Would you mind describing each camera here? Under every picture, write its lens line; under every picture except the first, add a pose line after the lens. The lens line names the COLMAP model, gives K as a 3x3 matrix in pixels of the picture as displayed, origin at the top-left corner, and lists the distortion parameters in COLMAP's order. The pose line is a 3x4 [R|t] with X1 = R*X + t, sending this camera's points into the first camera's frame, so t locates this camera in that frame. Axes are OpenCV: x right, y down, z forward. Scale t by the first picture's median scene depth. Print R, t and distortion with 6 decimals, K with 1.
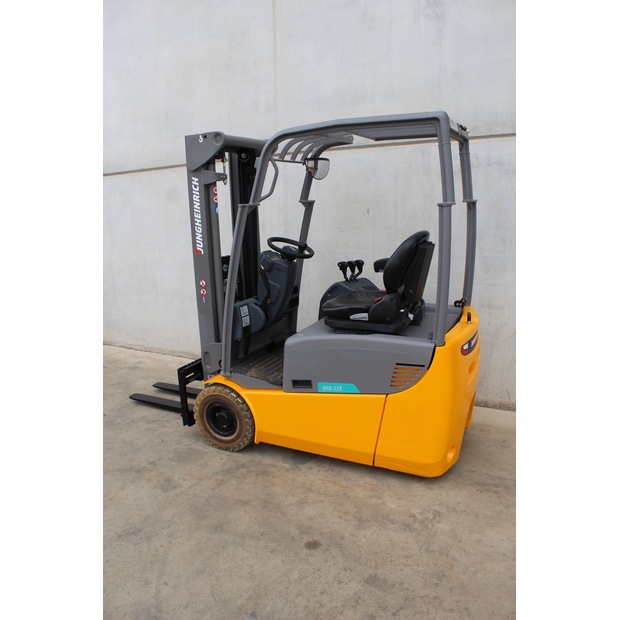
lens RADIAL K [[506.6, 0, 307.1], [0, 506.6, 311.0], [0, 0, 1]] dist [-0.154300, 0.130917]
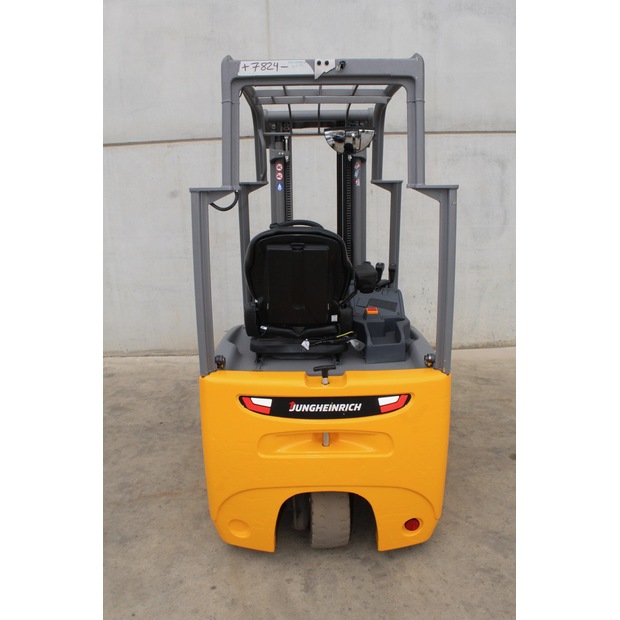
lens RADIAL K [[506.6, 0, 305.2], [0, 506.6, 312.2], [0, 0, 1]] dist [-0.154300, 0.130917]
pose [[0.865876, -0.107941, 0.488475, -0.658854], [0.102753, 0.993999, 0.037508, 0.011157], [-0.489593, 0.017715, 0.871771, 0.121847]]
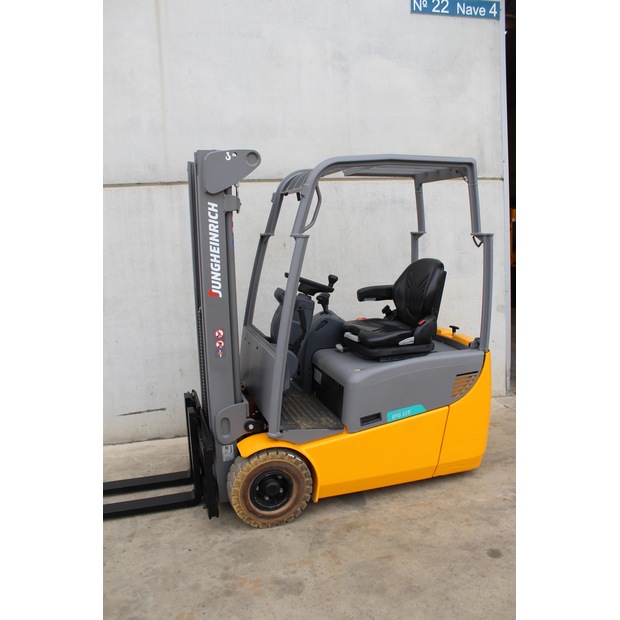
lens RADIAL K [[506.6, 0, 304.2], [0, 506.6, 315.7], [0, 0, 1]] dist [-0.154300, 0.130917]
pose [[0.731041, -0.099932, 0.674976, -0.607310], [0.155927, 0.987508, -0.022675, -0.038508], [-0.664279, 0.121823, 0.737491, 0.297319]]
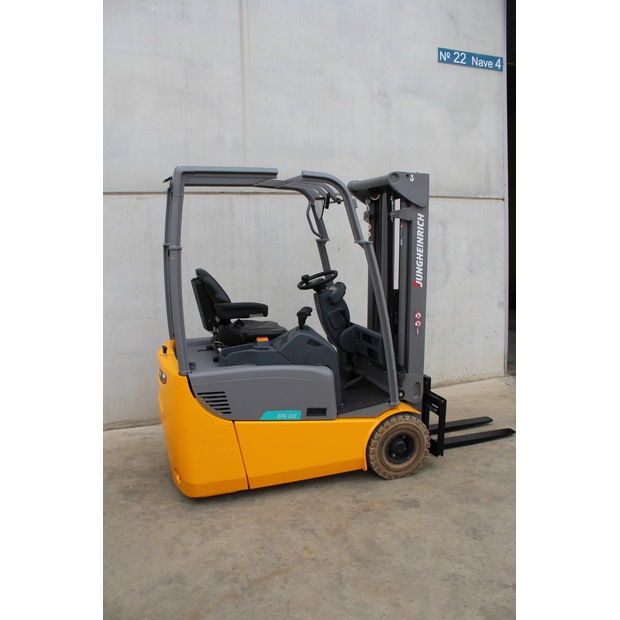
lens RADIAL K [[506.6, 0, 305.3], [0, 506.6, 314.3], [0, 0, 1]] dist [-0.154300, 0.130917]
pose [[0.637318, -0.087001, 0.765674, -0.966457], [0.154685, 0.987826, -0.016510, -0.045643], [-0.754916, 0.128960, 0.643017, 0.363269]]
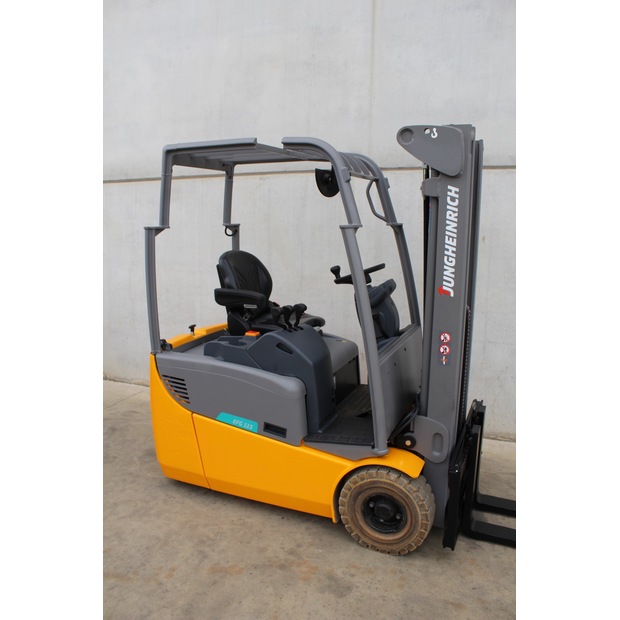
lens RADIAL K [[506.6, 0, 306.7], [0, 506.6, 312.1], [0, 0, 1]] dist [-0.154300, 0.130917]
pose [[0.988117, 0.018858, 0.152541, -0.369058], [-0.012064, 0.998899, -0.045341, -0.027160], [-0.153228, 0.042962, 0.987257, 0.202120]]
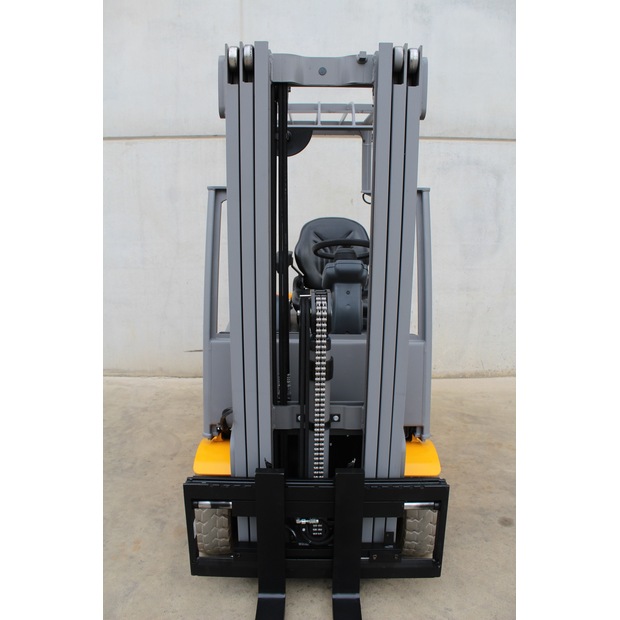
lens RADIAL K [[506.6, 0, 304.4], [0, 506.6, 313.3], [0, 0, 1]] dist [-0.154300, 0.130917]
pose [[0.858430, -0.077490, 0.507043, -0.550659], [0.072944, 0.996918, 0.028861, -0.014502], [-0.507717, 0.012210, 0.861437, 0.216615]]
